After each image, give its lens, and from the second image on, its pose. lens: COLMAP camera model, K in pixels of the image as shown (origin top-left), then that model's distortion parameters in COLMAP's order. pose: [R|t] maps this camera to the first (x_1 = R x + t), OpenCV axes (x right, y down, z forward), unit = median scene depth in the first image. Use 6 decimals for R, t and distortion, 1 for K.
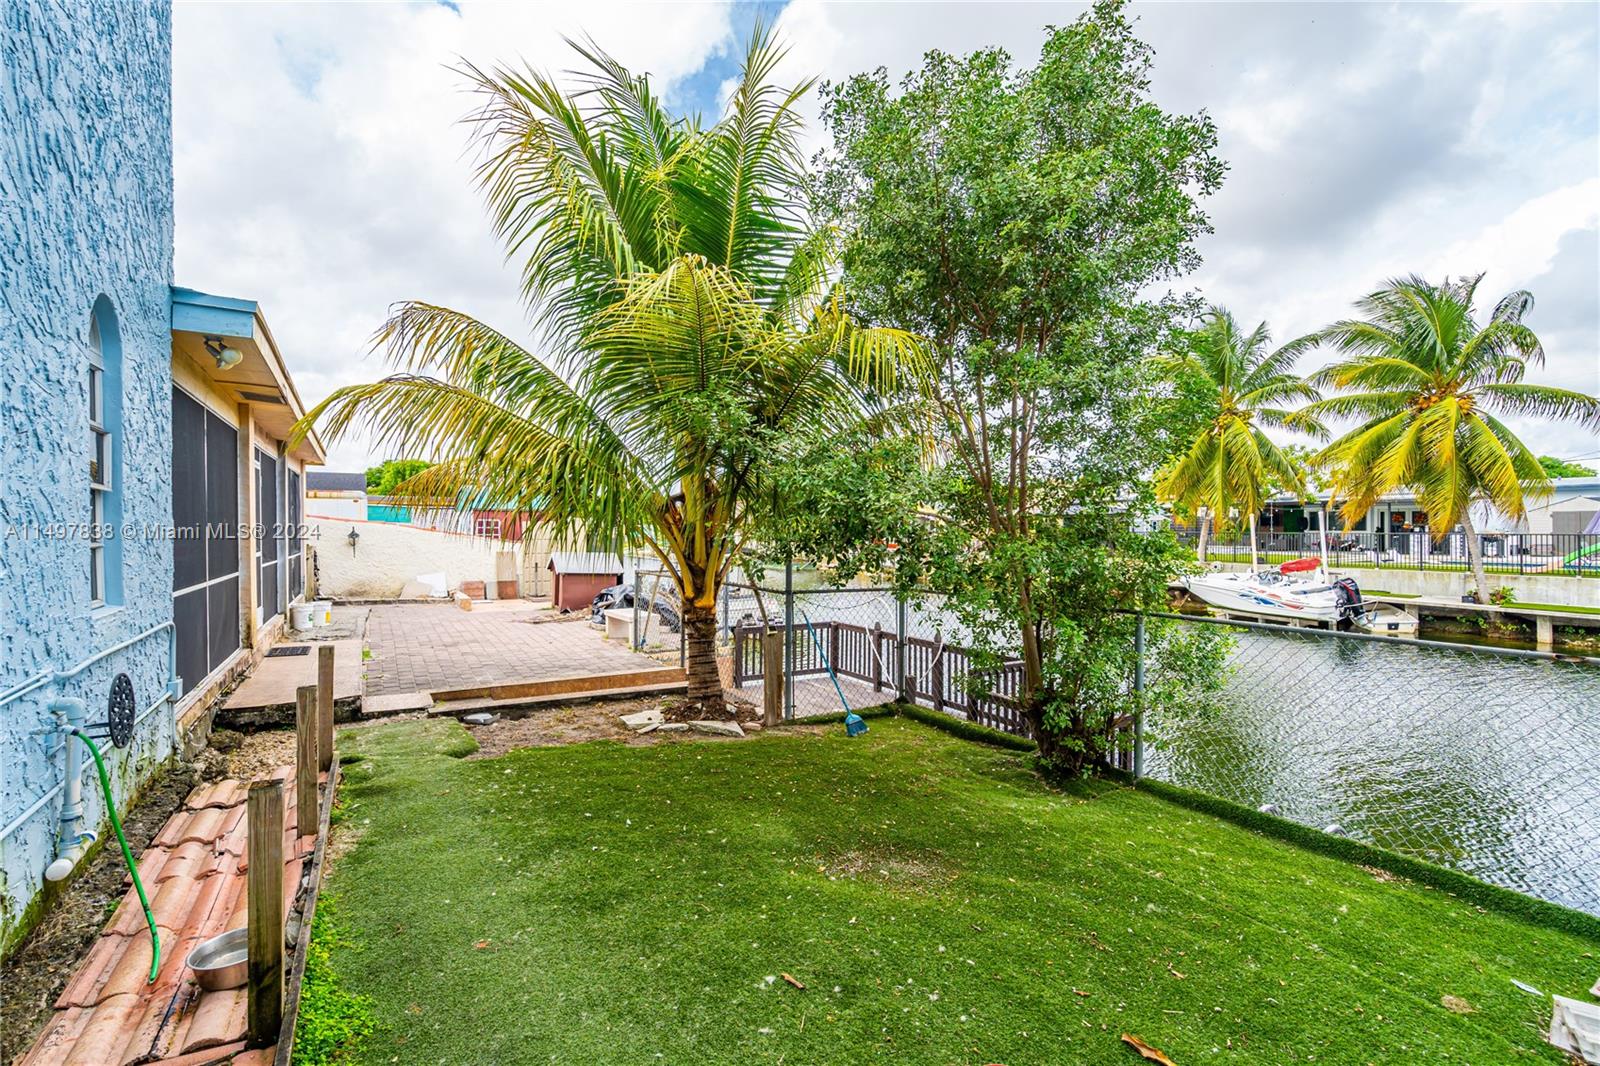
lens RADIAL K [[731.2, 0, 800.6], [0, 731.2, 535.6], [0, 0, 1]] dist [-0.000665, 0.000155]
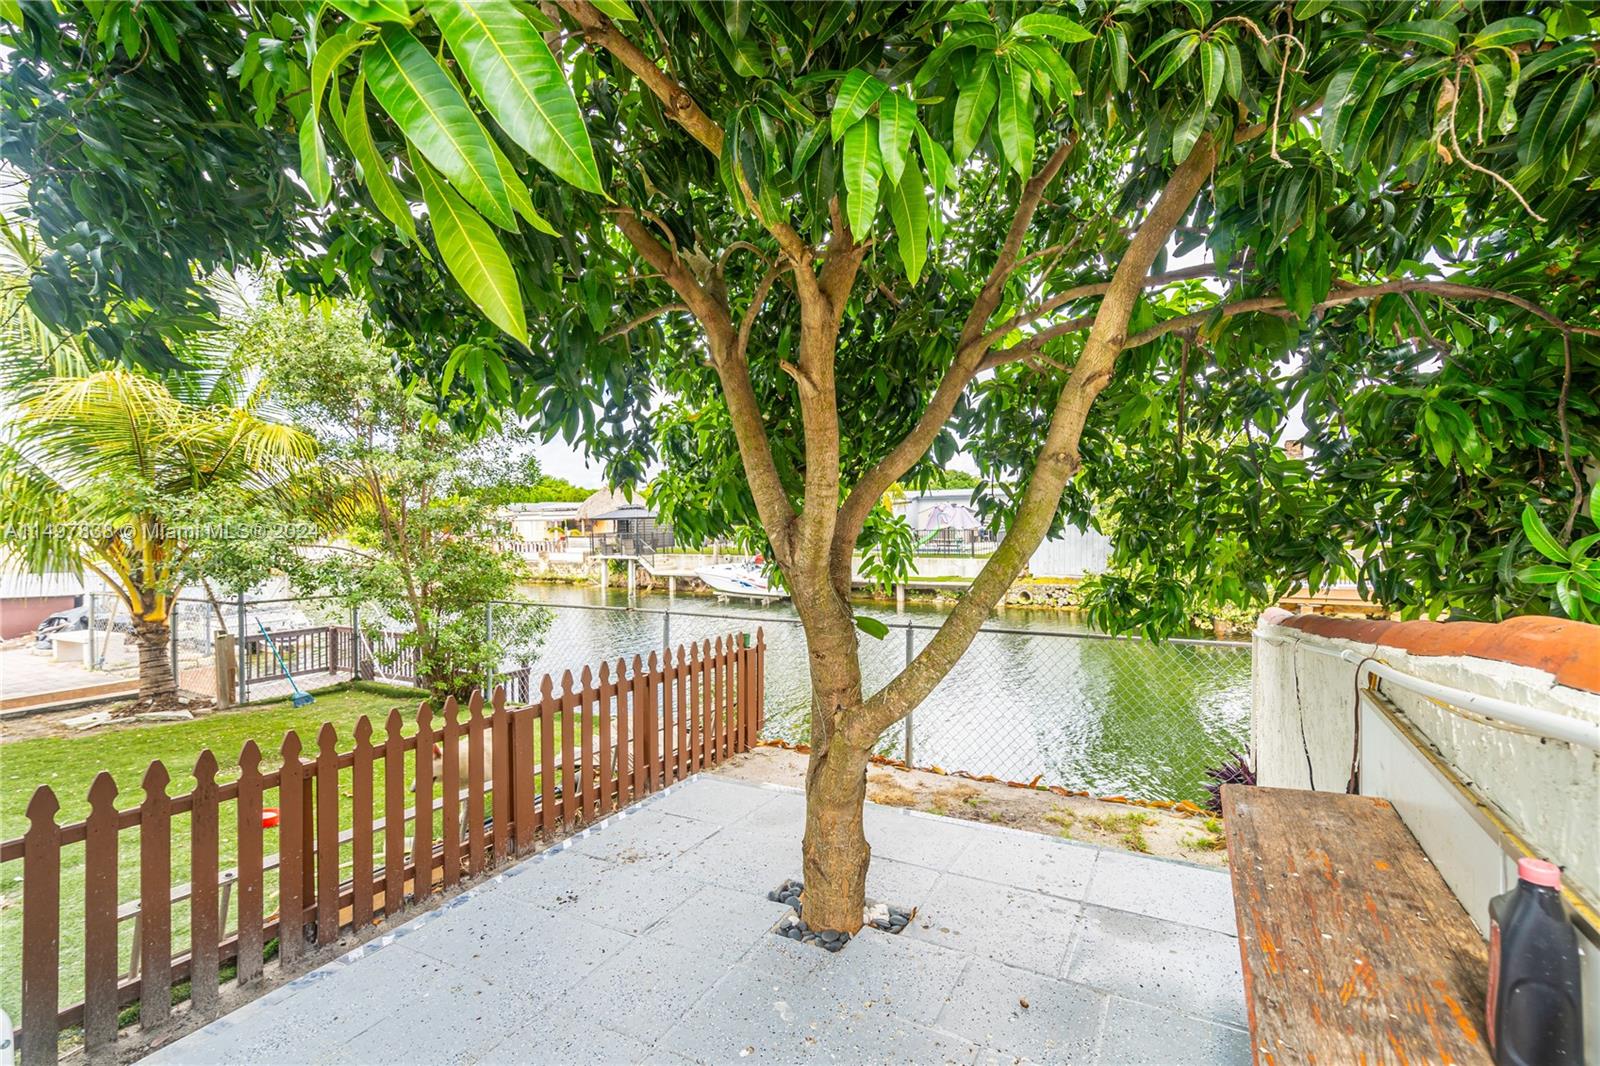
lens RADIAL K [[731.2, 0, 804.7], [0, 731.2, 532.9], [0, 0, 1]] dist [-0.000665, 0.000155]
pose [[0.866835, -0.022160, 0.498102, 0.198966], [0.020734, 0.999750, 0.008395, -0.034378], [-0.498163, 0.003050, 0.867078, -0.575091]]
